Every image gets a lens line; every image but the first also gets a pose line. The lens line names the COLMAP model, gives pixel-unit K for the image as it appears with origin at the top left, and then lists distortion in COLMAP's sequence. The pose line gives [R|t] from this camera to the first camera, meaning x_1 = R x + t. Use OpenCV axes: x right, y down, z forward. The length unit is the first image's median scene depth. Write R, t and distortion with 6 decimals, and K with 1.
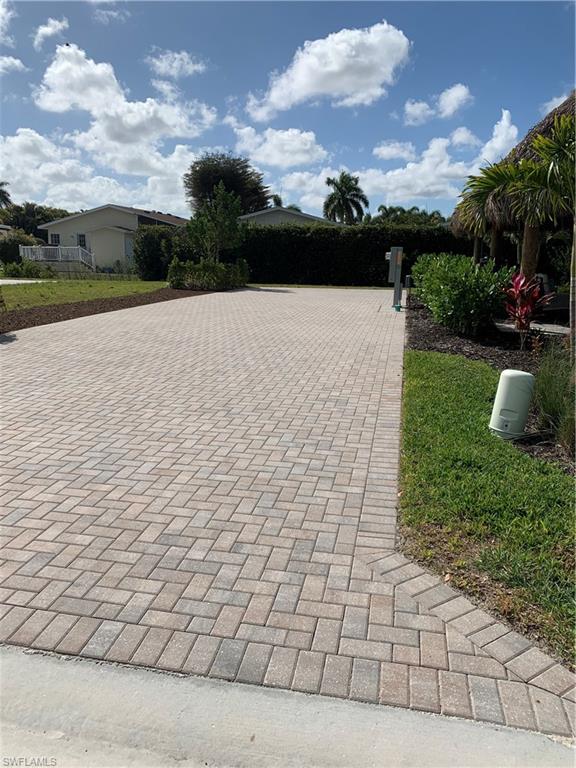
lens RADIAL K [[585.0, 0, 287.5], [0, 585.0, 381.7], [0, 0, 1]] dist [0.033930, -0.043149]
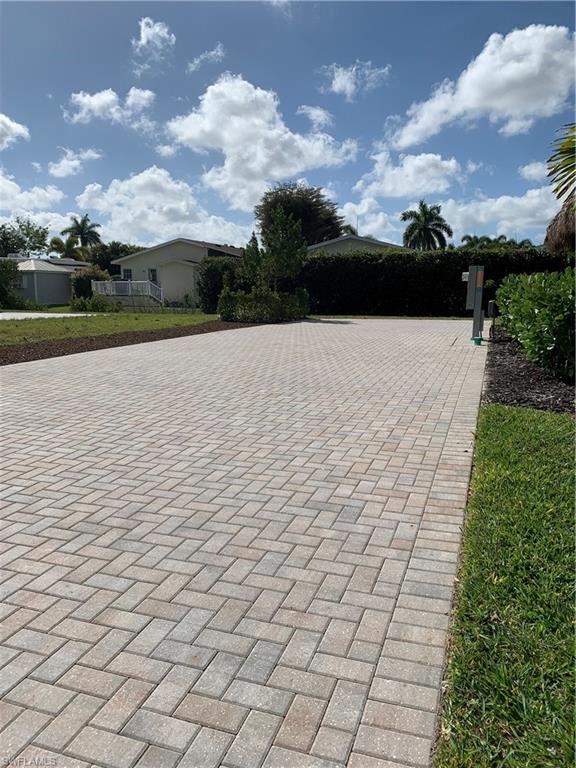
lens RADIAL K [[585.0, 0, 289.5], [0, 585.0, 382.8], [0, 0, 1]] dist [0.033930, -0.043149]
pose [[0.990720, 0.007702, -0.135702, 0.030876], [-0.015280, 0.998375, -0.054893, -0.015114], [0.135059, 0.056457, 0.989228, 0.126752]]
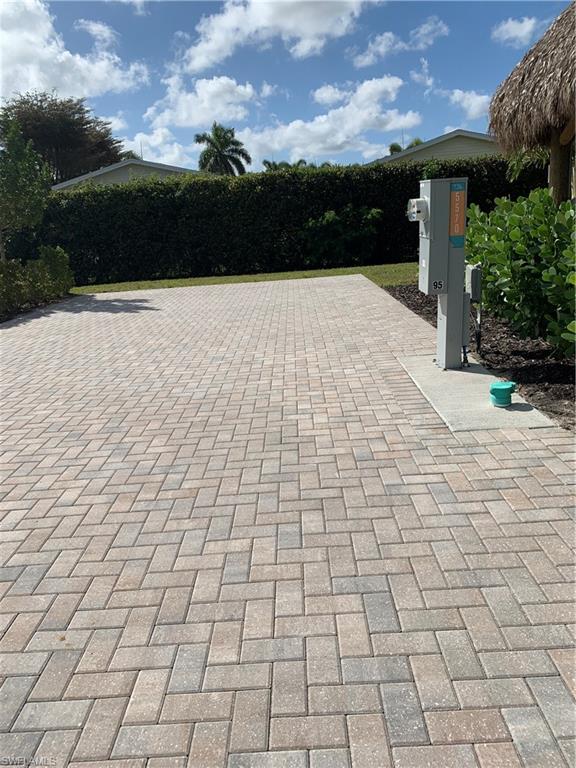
lens RADIAL K [[585.0, 0, 292.2], [0, 585.0, 367.2], [0, 0, 1]] dist [0.033930, -0.043149]
pose [[0.975710, -0.135313, 0.172278, 0.030585], [0.129833, 0.990614, 0.042743, -0.109404], [-0.176445, -0.019337, 0.984121, 0.502637]]
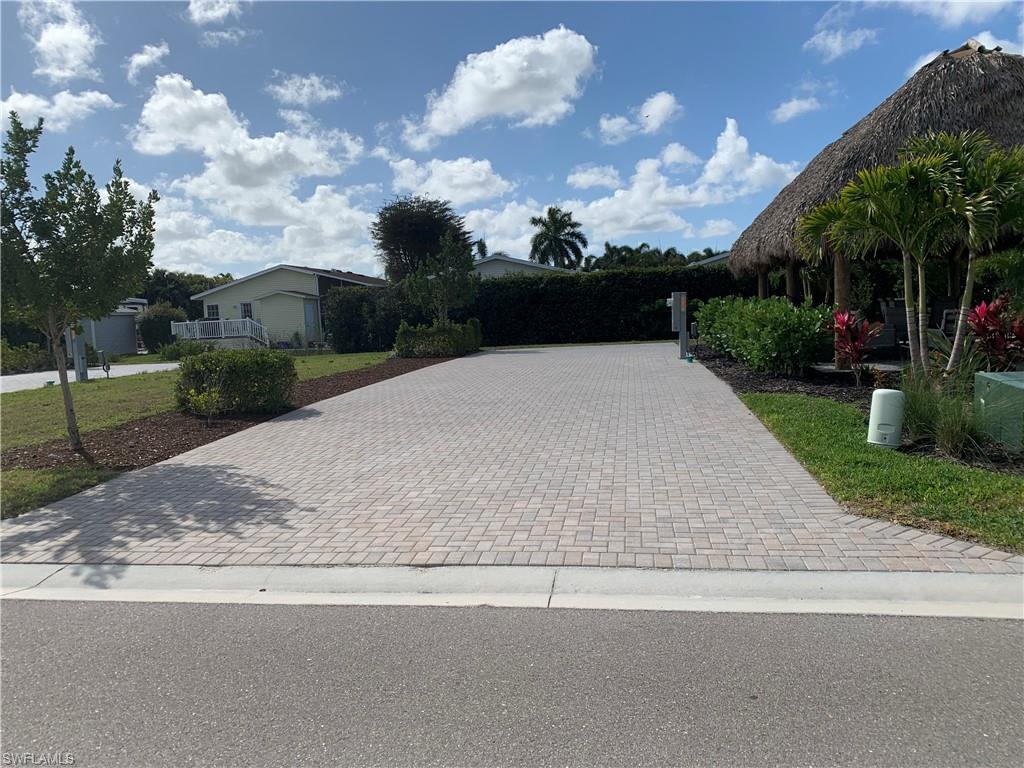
lens RADIAL K [[780.1, 0, 501.9], [0, 780.1, 383.1], [0, 0, 1]] dist [0.033930, -0.043149]
pose [[0.997365, -0.065736, 0.030674, -0.090353], [0.069015, 0.990105, -0.122184, 0.024000], [-0.022339, 0.123980, 0.992033, -0.109595]]
